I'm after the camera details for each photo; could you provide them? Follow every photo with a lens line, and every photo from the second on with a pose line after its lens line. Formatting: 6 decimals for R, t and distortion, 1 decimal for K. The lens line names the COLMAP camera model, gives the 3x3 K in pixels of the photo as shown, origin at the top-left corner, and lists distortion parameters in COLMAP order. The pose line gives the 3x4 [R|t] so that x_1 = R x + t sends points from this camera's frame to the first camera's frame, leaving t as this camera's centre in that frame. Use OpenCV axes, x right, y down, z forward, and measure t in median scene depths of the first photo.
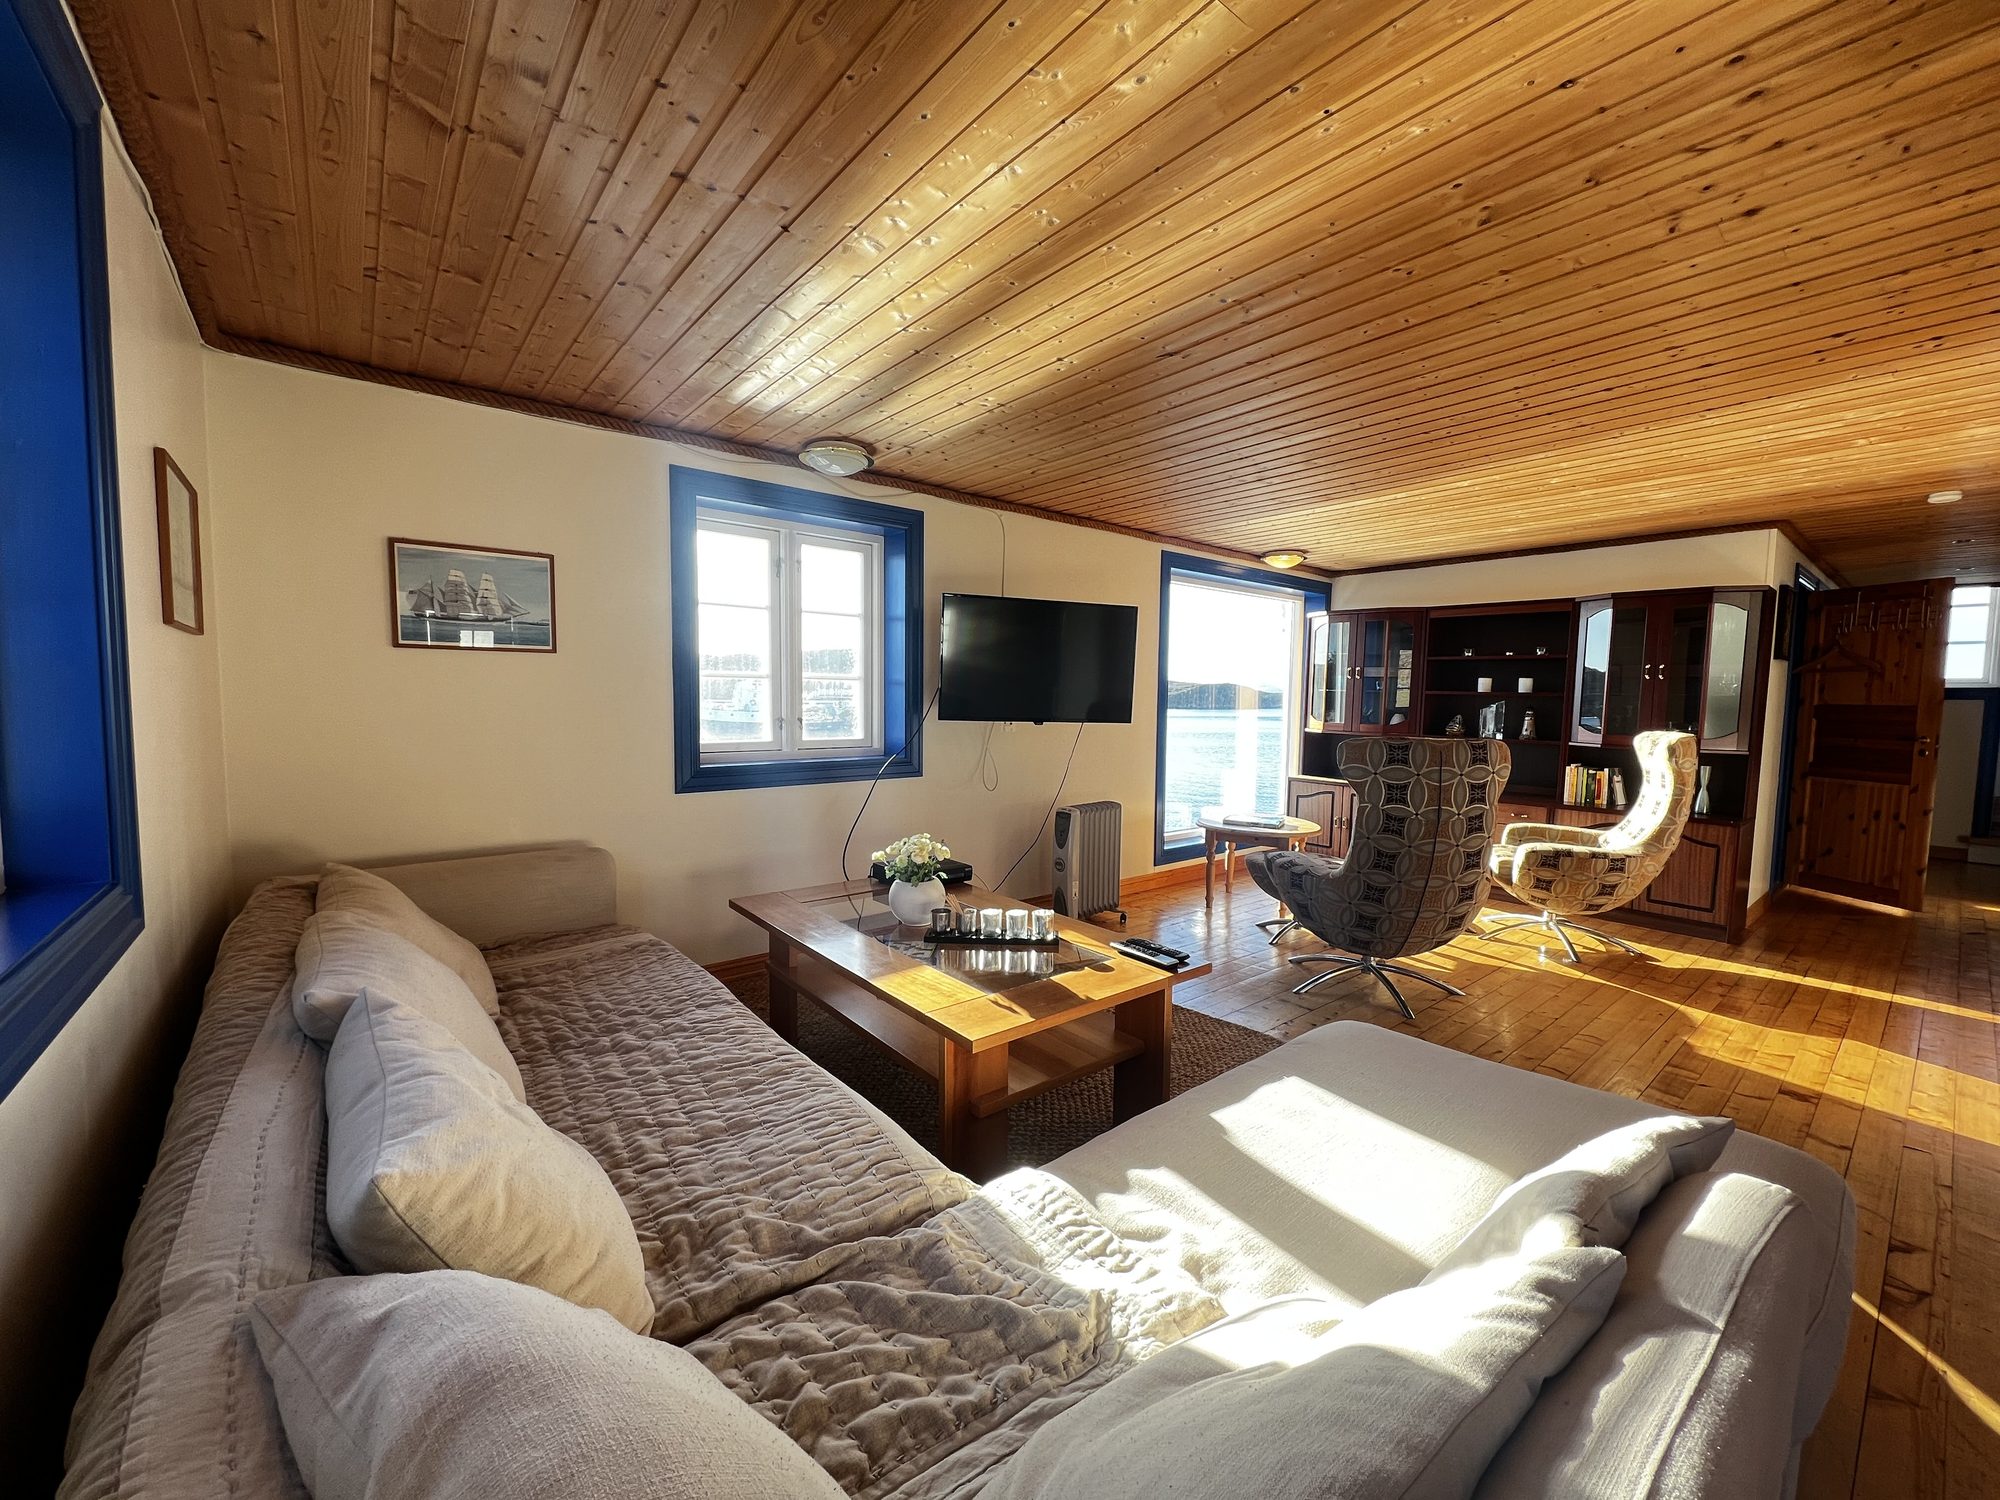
lens RADIAL K [[799.4, 0, 999.2], [0, 799.4, 753.5], [0, 0, 1]] dist [-0.000624, 0.000179]
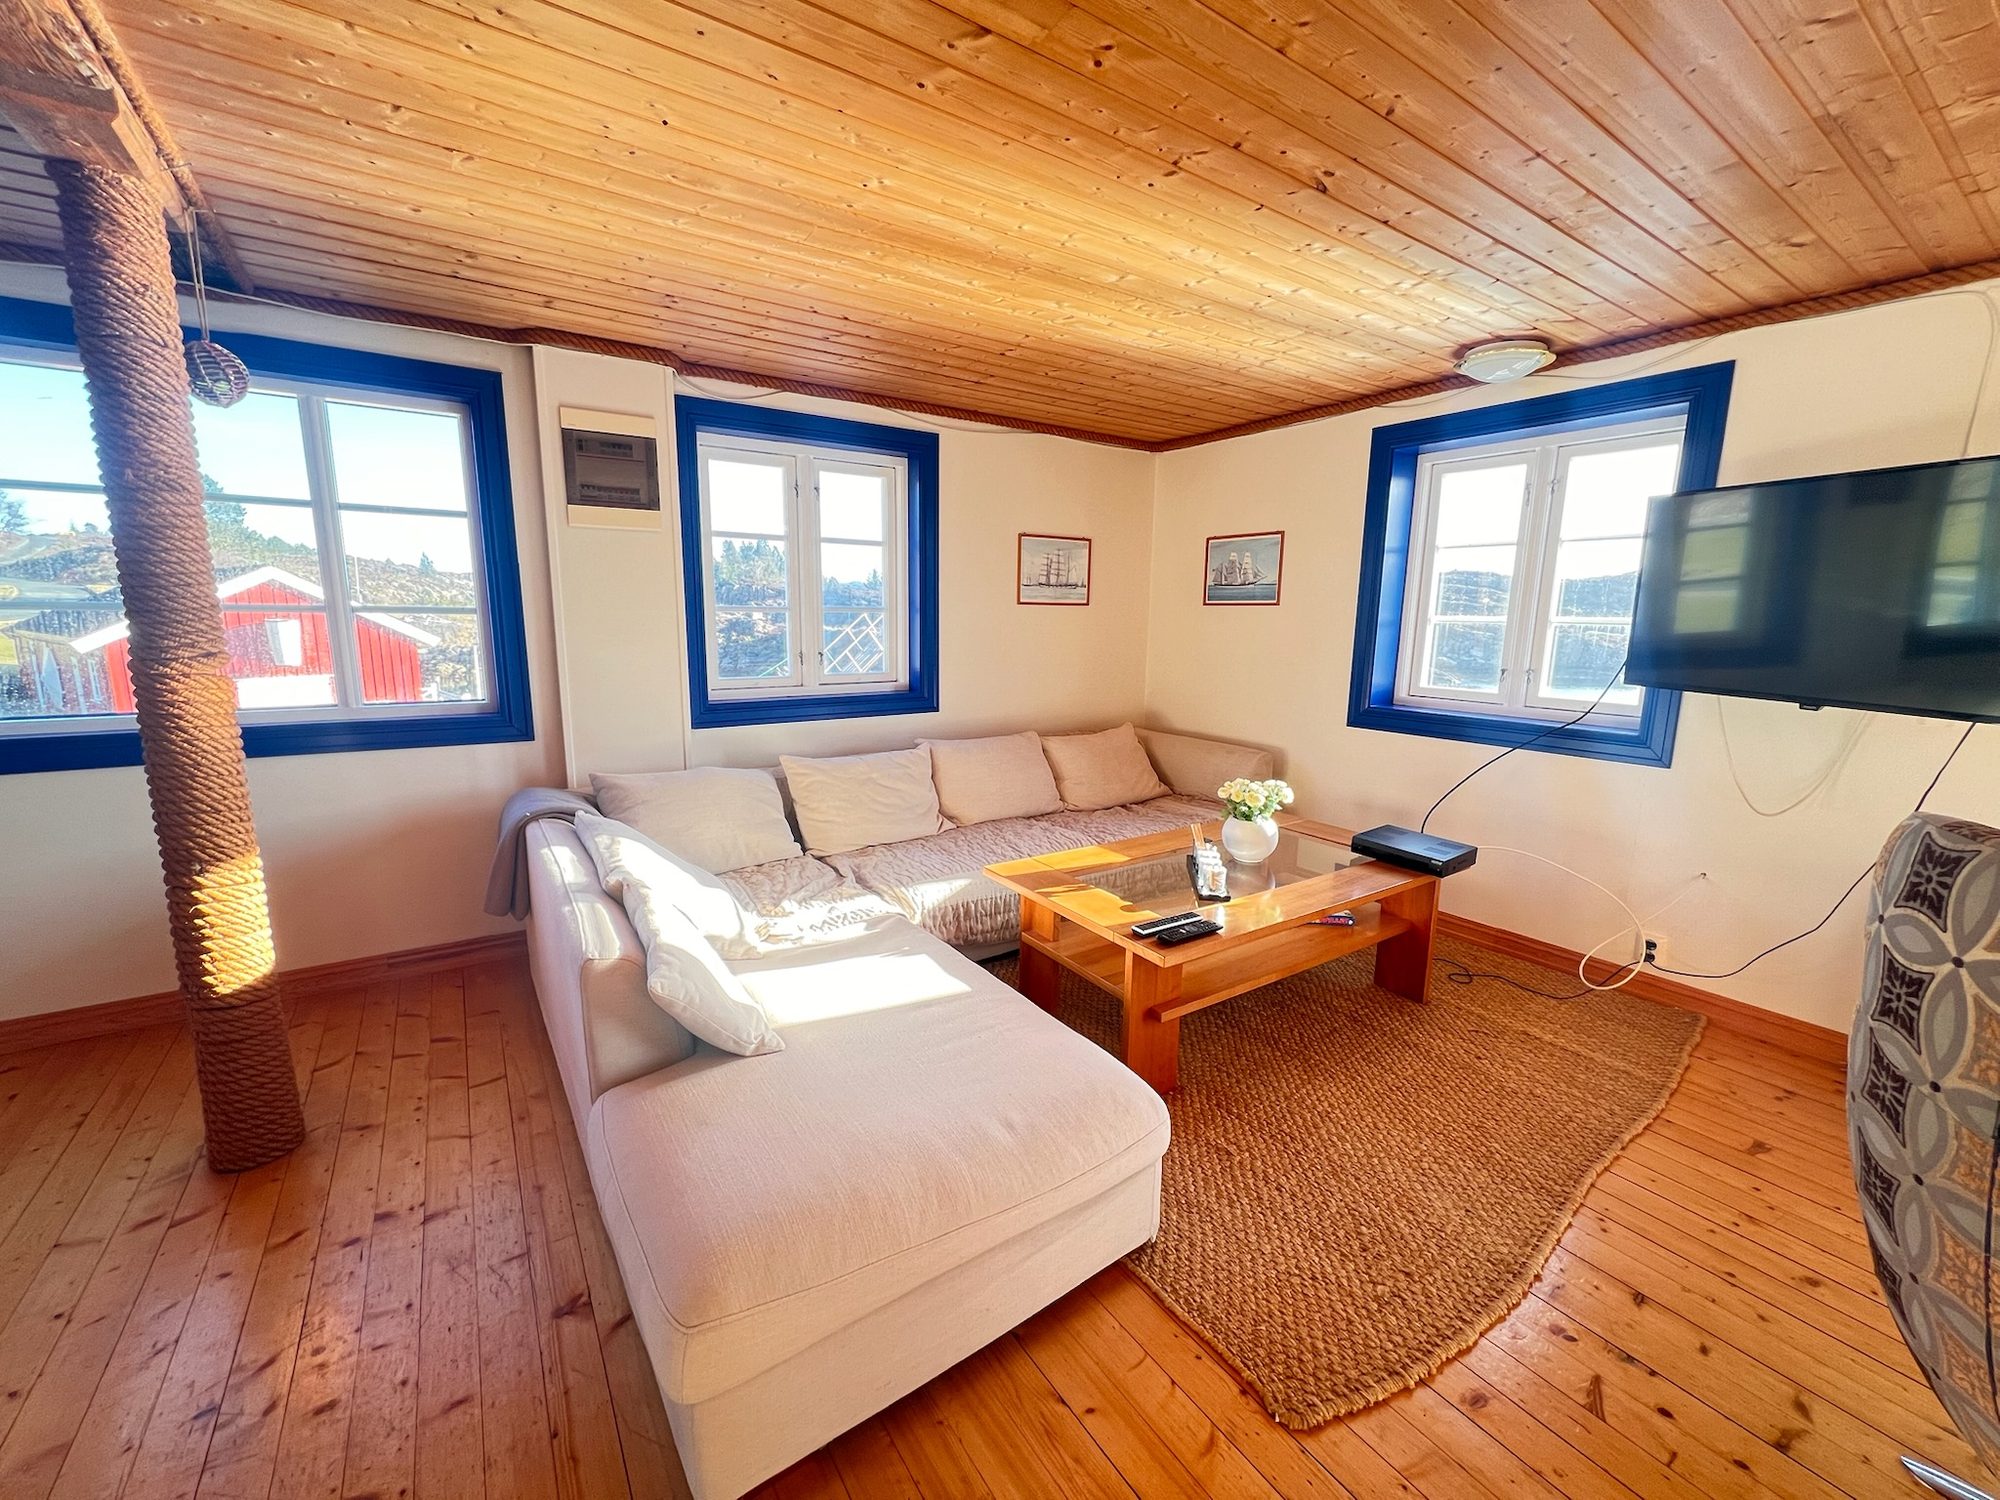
lens RADIAL K [[799.4, 0, 999.2], [0, 799.4, 753.5], [0, 0, 1]] dist [-0.000624, 0.000179]
pose [[-0.091572, 0.162296, -0.982484, 0.637012], [-0.085610, 0.981693, 0.170144, -0.052437], [0.992112, 0.099690, -0.076001, 0.497422]]
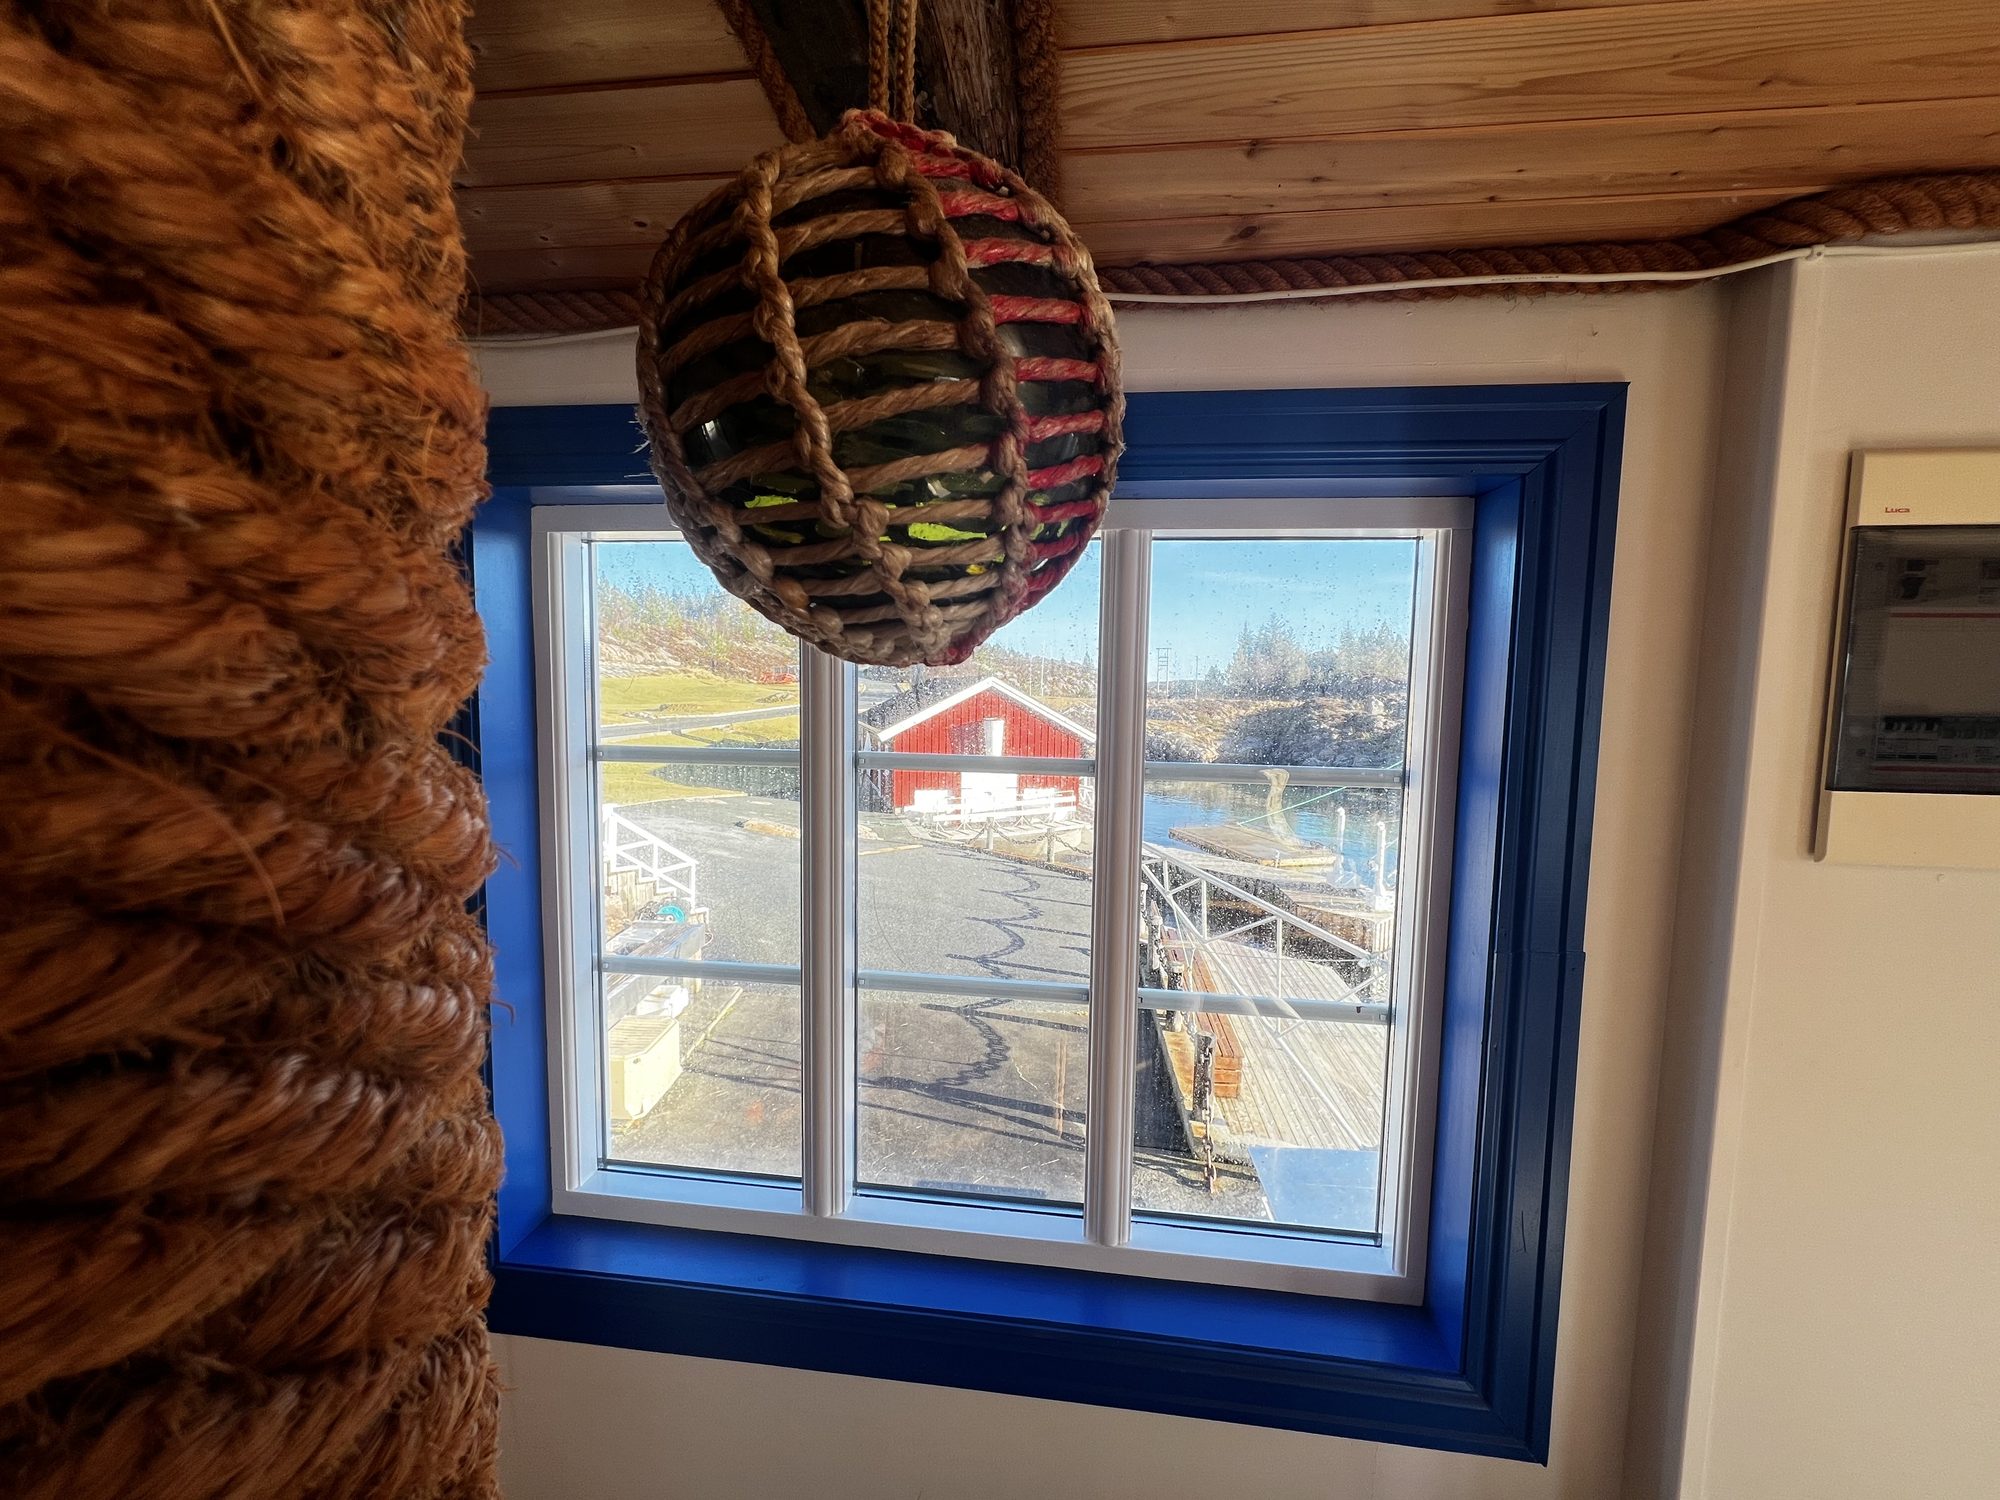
lens RADIAL K [[799.4, 0, 999.2], [0, 799.4, 753.5], [0, 0, 1]] dist [-0.000624, 0.000179]
pose [[-0.723333, 0.031919, -0.689762, 0.211296], [-0.072544, 0.989890, 0.121883, -0.137306], [0.686678, 0.138200, -0.713704, 0.023922]]
